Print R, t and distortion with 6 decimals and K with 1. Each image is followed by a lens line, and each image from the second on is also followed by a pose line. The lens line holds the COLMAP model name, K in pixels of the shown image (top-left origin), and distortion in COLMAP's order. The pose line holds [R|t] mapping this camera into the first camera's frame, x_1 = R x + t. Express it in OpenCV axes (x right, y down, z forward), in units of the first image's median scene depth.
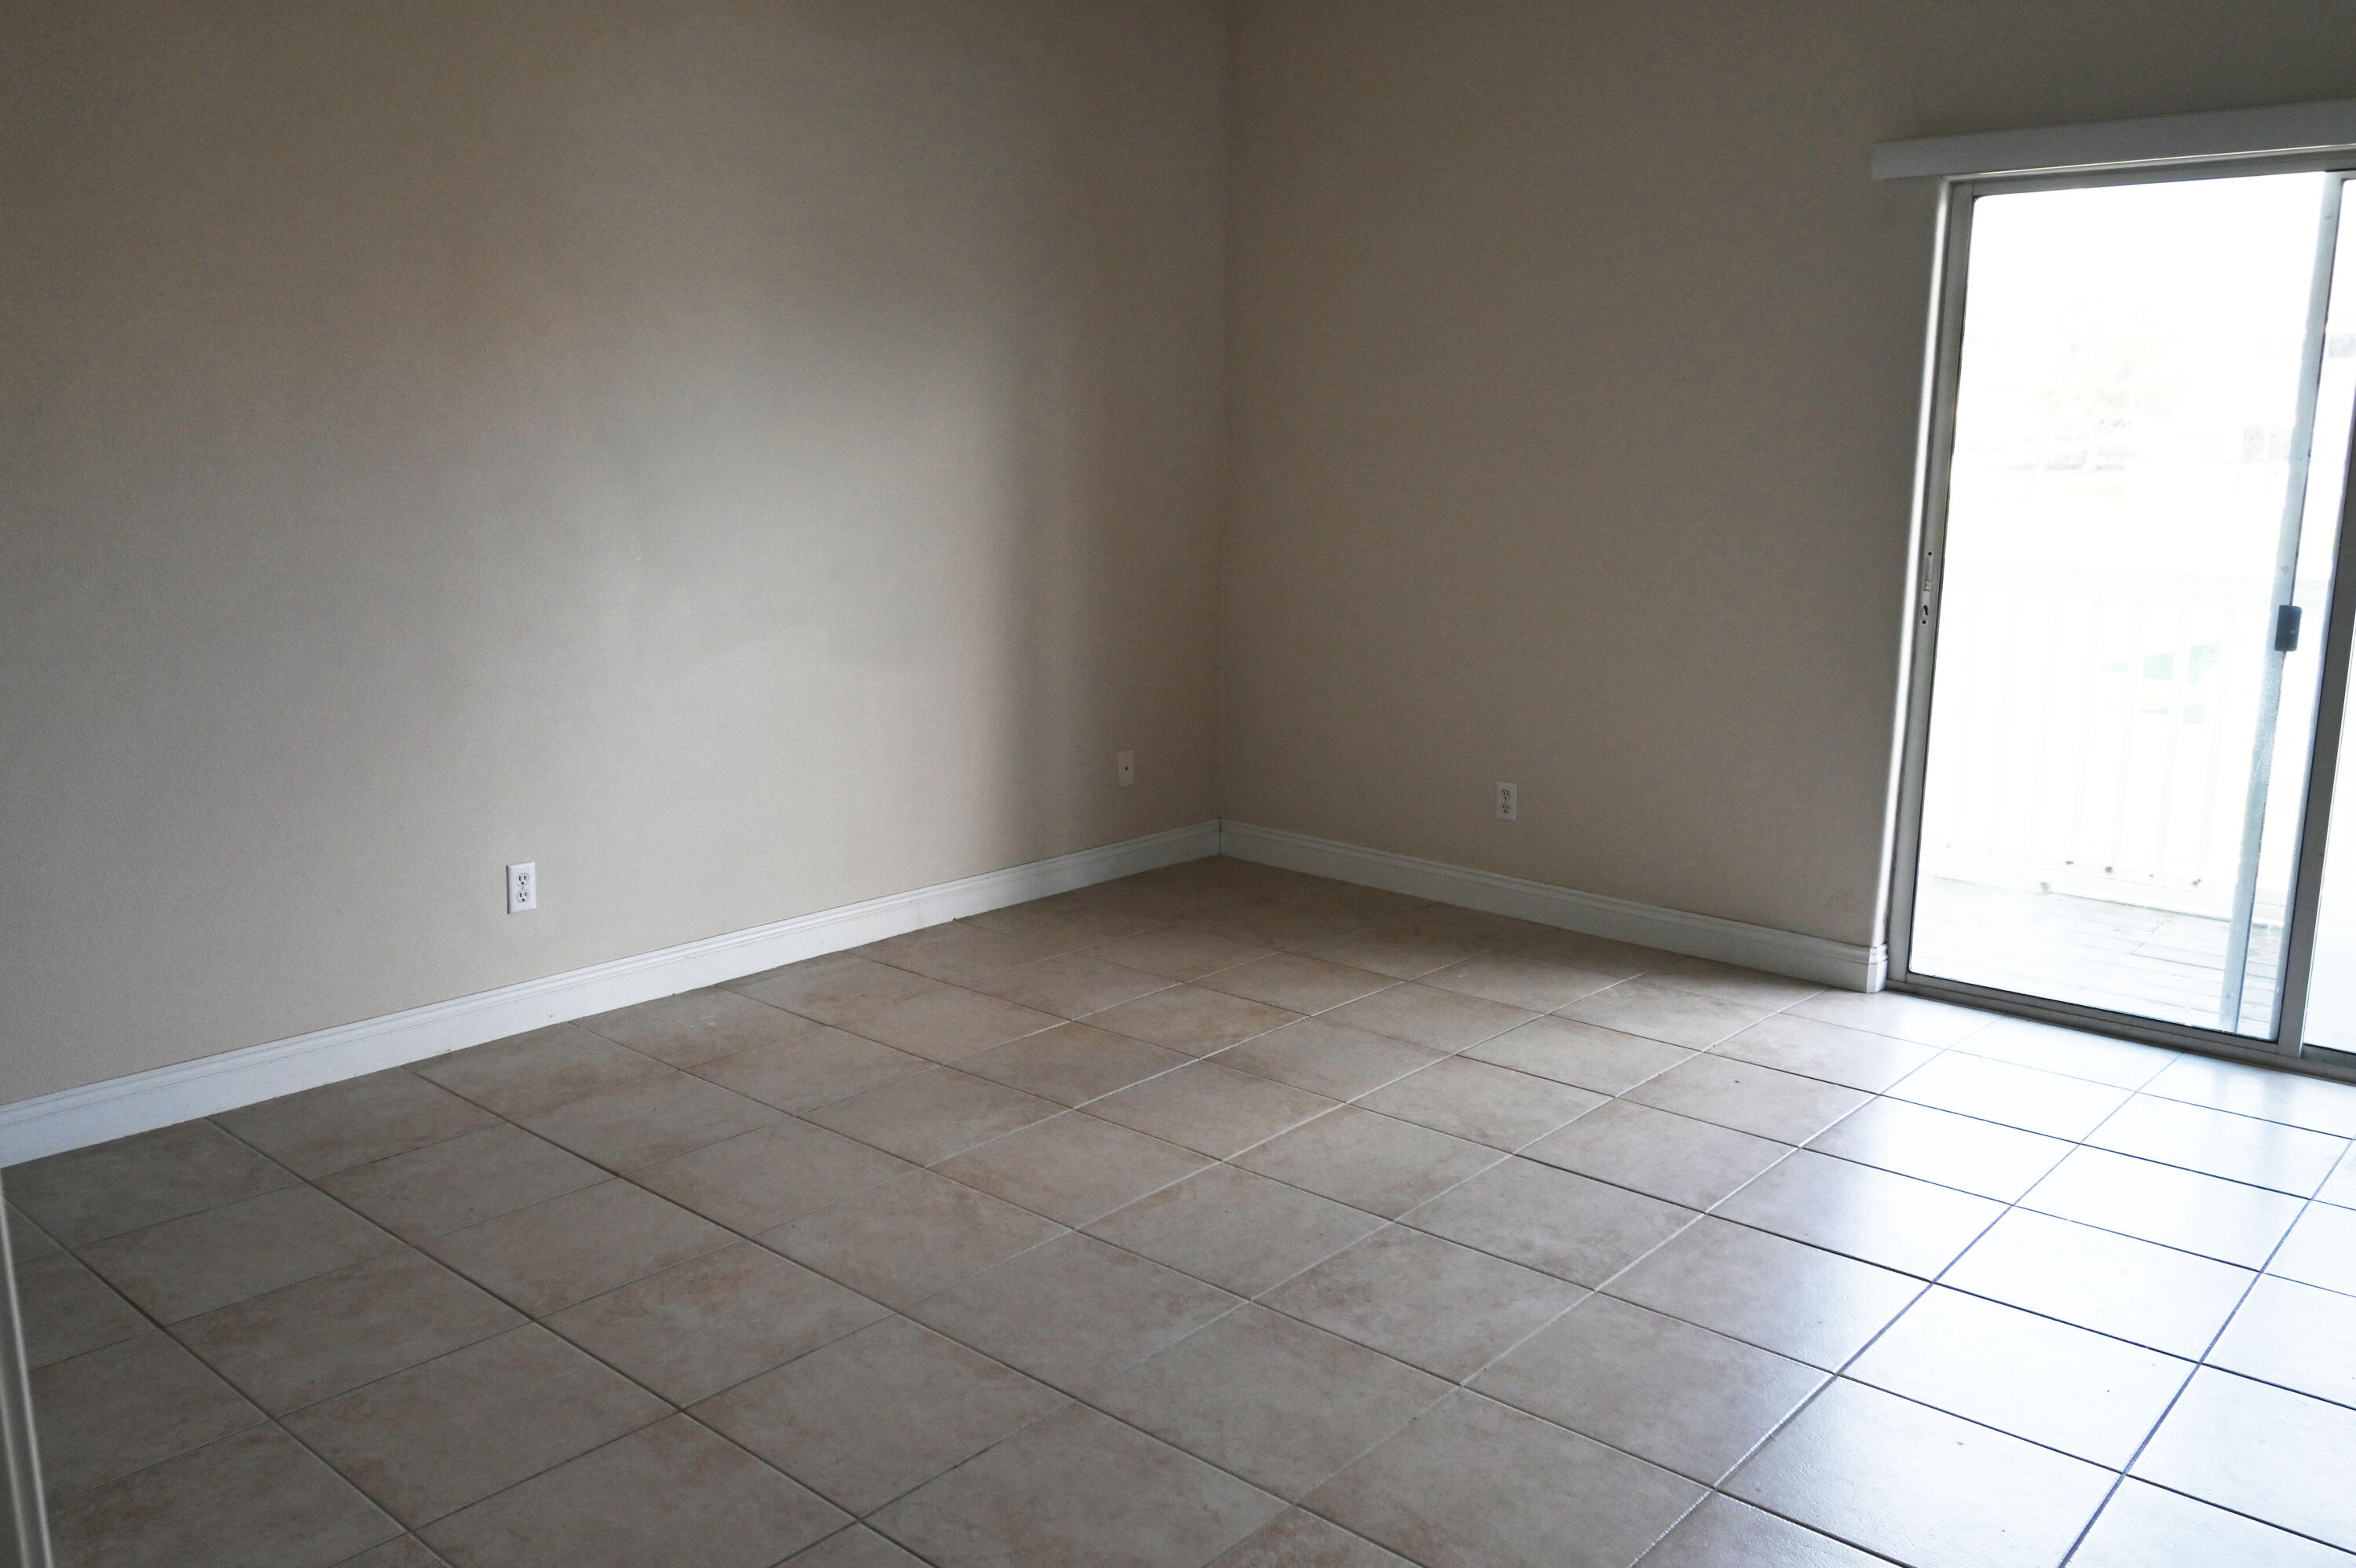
lens RADIAL K [[1849.6, 0, 1178.0], [0, 1849.6, 784.0], [0, 0, 1]] dist [0.002208, -0.003664]
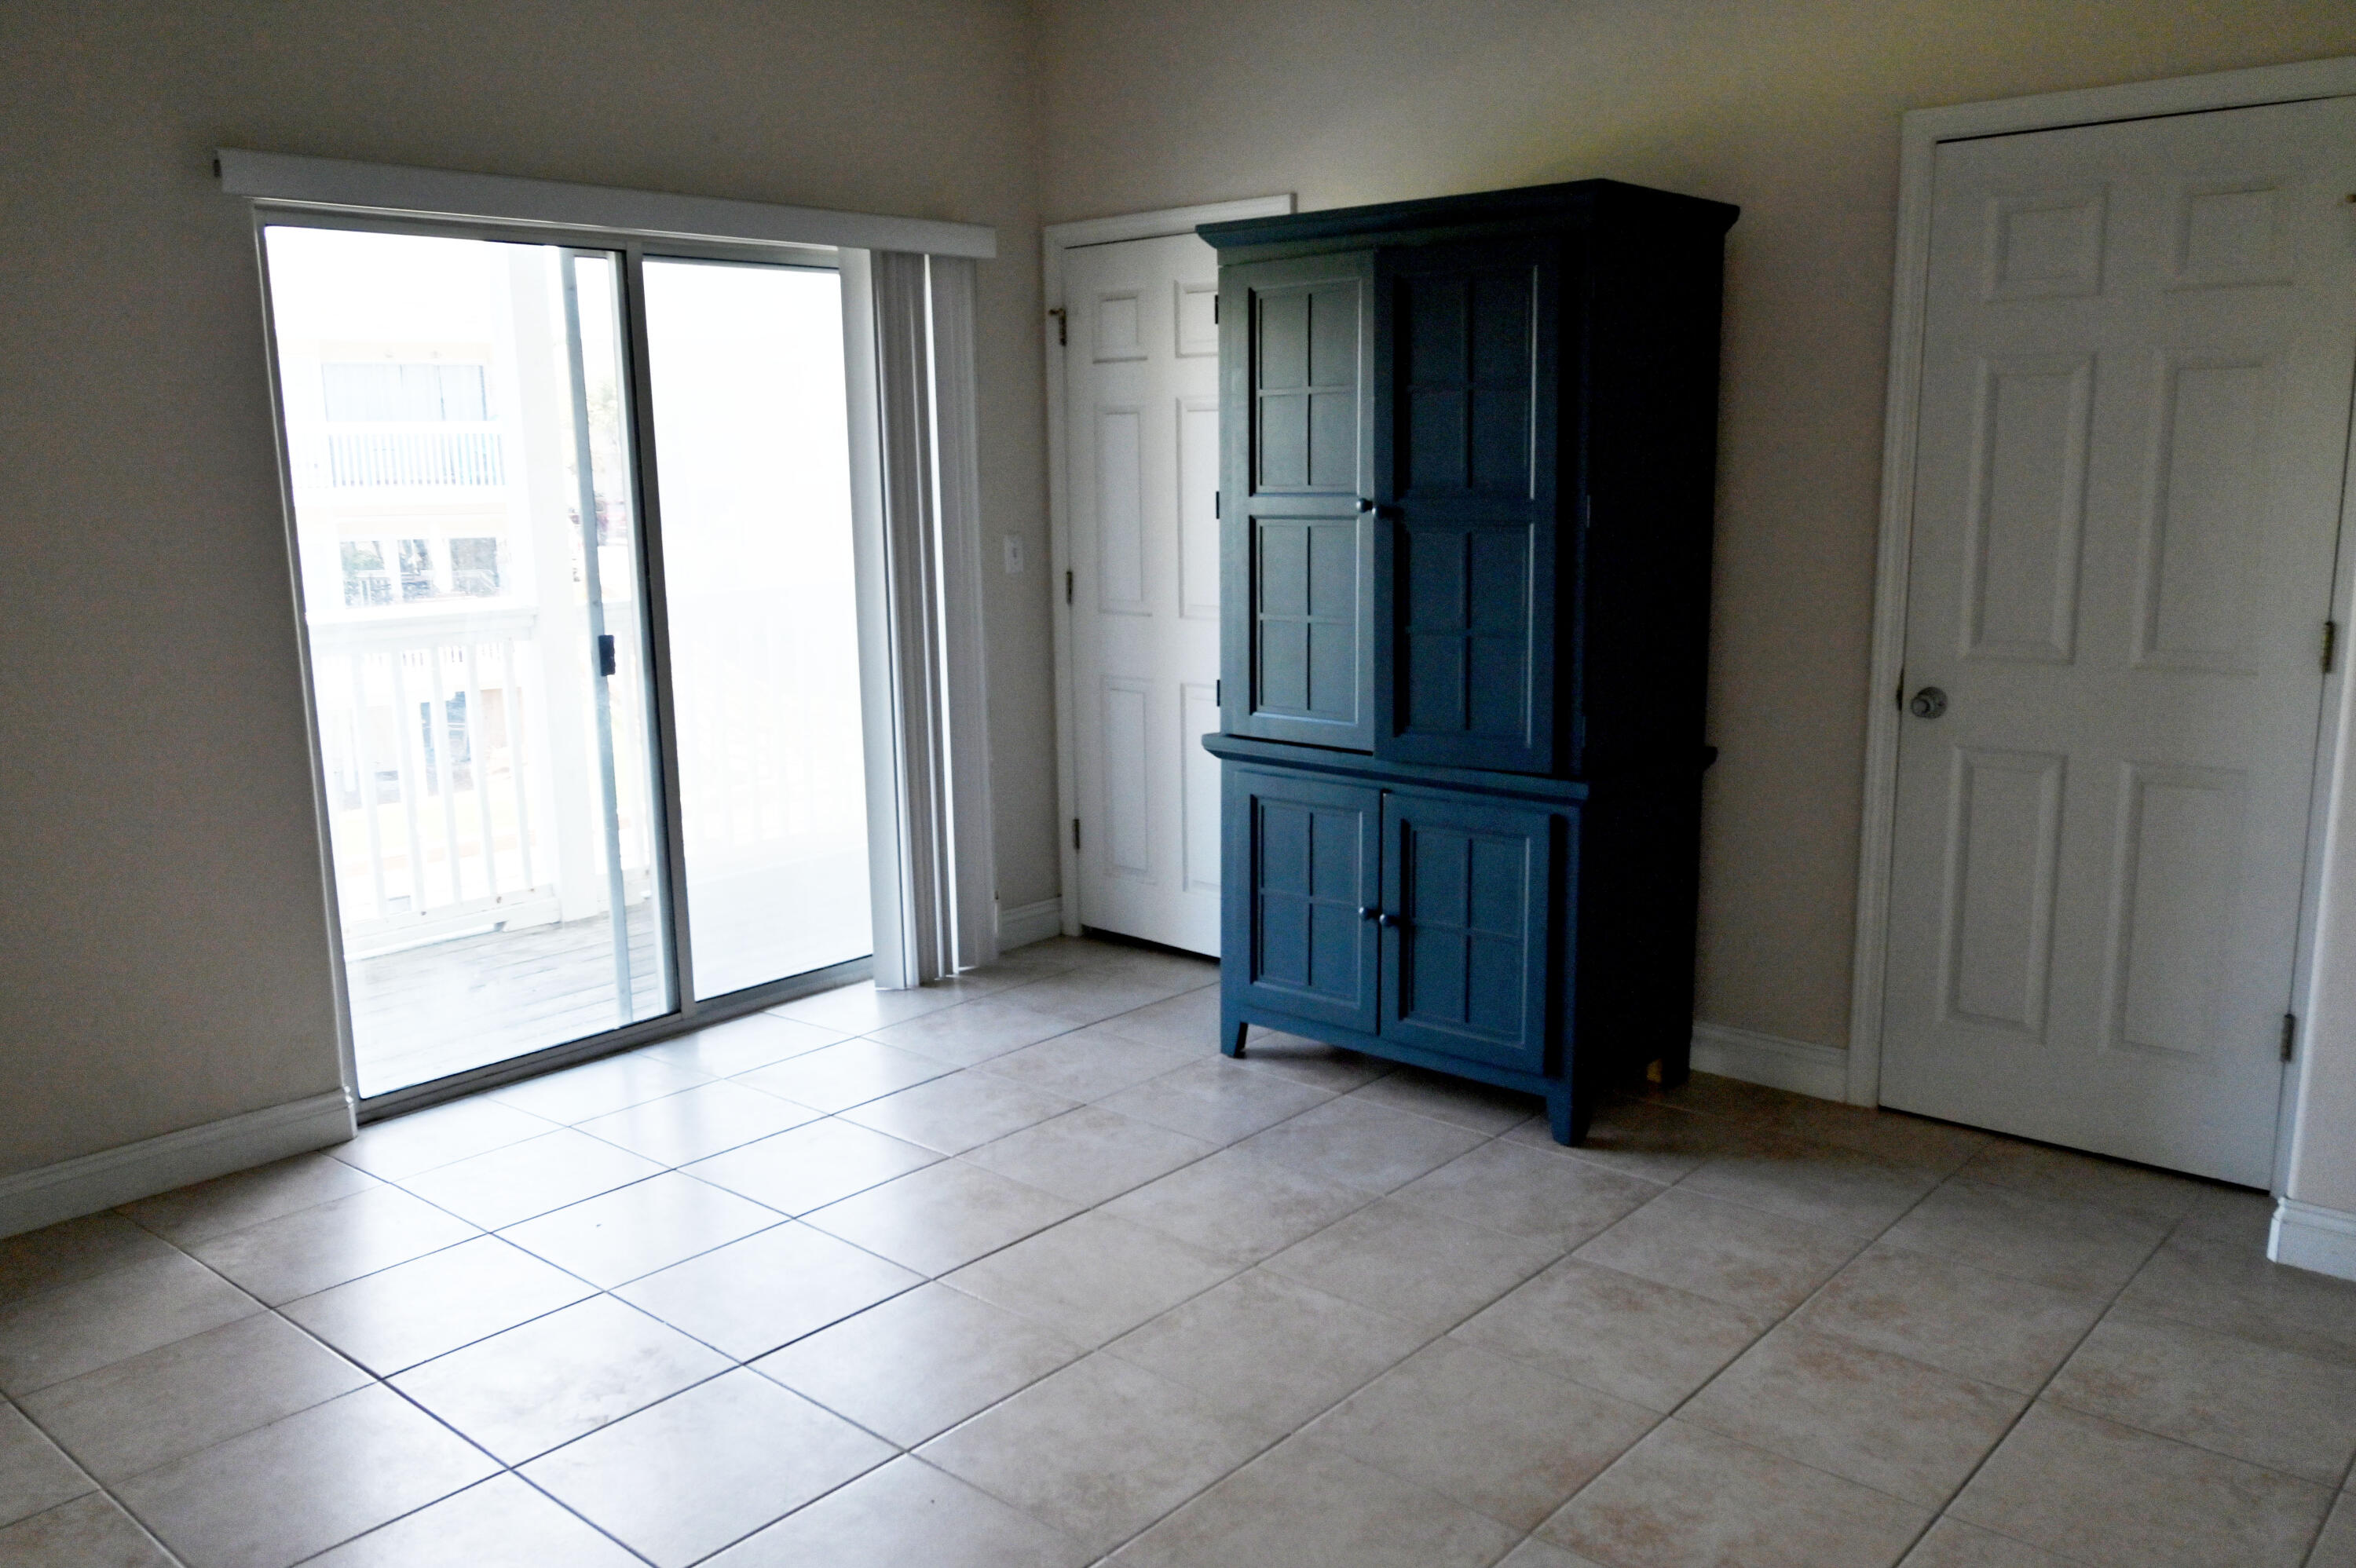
lens RADIAL K [[1872.5, 0, 1178.0], [0, 1872.5, 784.0], [0, 0, 1]] dist [0.012235, 0.004821]
pose [[-0.009827, -0.182953, 0.983073, -0.505092], [0.208778, 0.961078, 0.180946, -0.135808], [-0.977914, 0.207022, 0.028752, 0.618892]]
